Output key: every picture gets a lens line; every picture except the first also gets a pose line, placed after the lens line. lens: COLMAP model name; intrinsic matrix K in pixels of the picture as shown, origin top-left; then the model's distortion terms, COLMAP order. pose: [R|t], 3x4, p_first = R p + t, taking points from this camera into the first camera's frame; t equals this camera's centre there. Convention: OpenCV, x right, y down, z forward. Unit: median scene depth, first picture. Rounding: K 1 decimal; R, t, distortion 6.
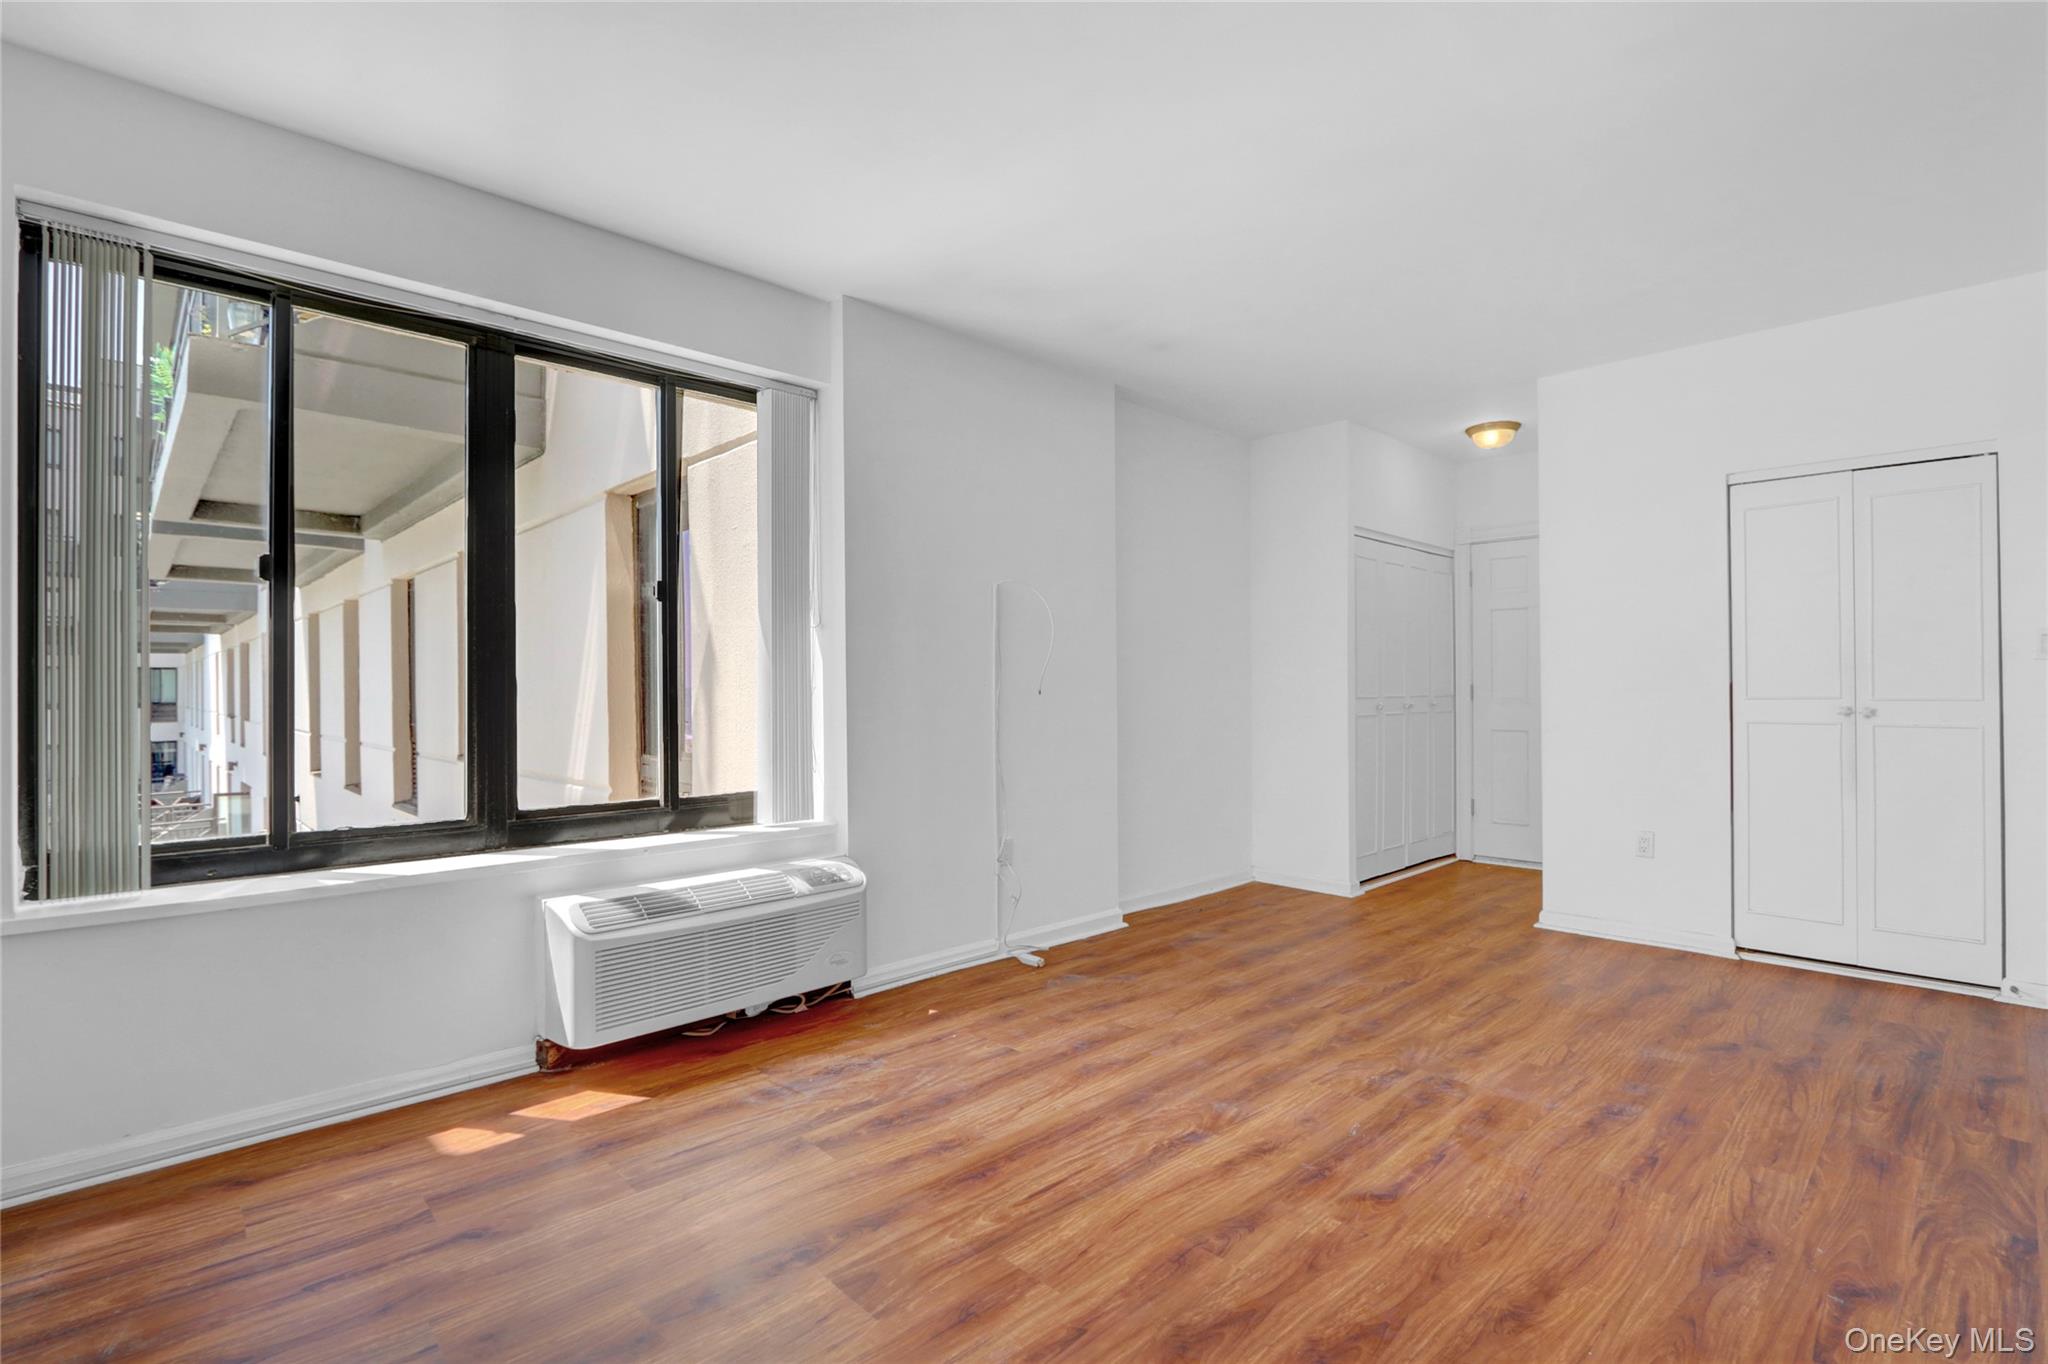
lens RADIAL K [[951.5, 0, 1024.0], [0, 951.5, 682.0], [0, 0, 1]] dist [-0.003560, -0.001212]
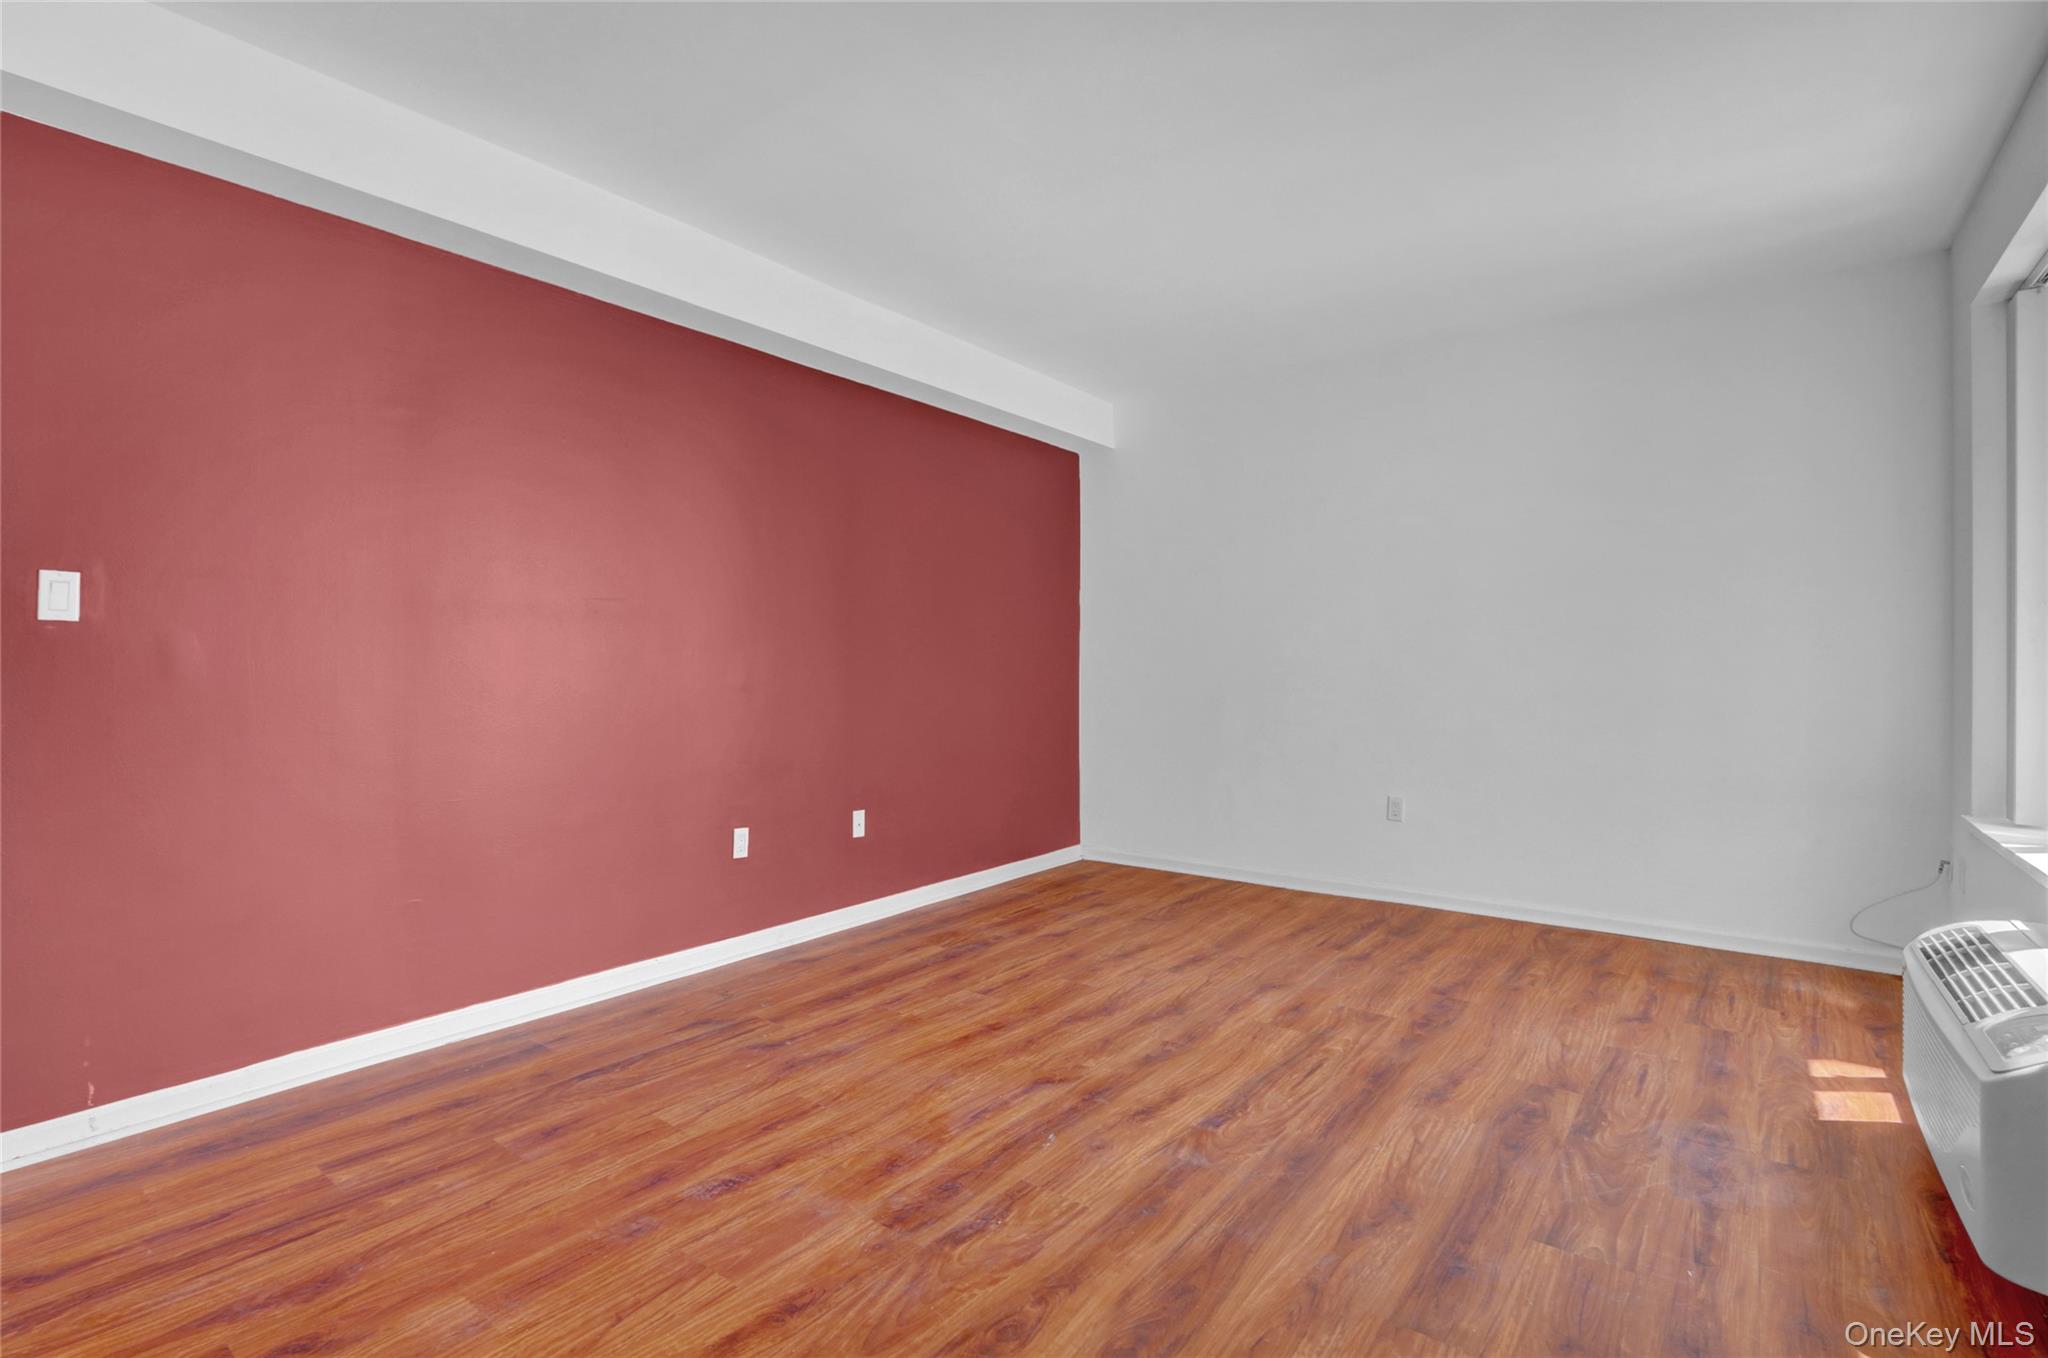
lens RADIAL K [[951.5, 0, 1024.0], [0, 951.5, 679.0], [0, 0, 1]] dist [-0.003560, -0.001212]
pose [[-0.987235, 0.003559, -0.159228, 0.521392], [0.002070, 0.999953, 0.009518, 0.016749], [0.159254, 0.009067, -0.987196, 1.914621]]
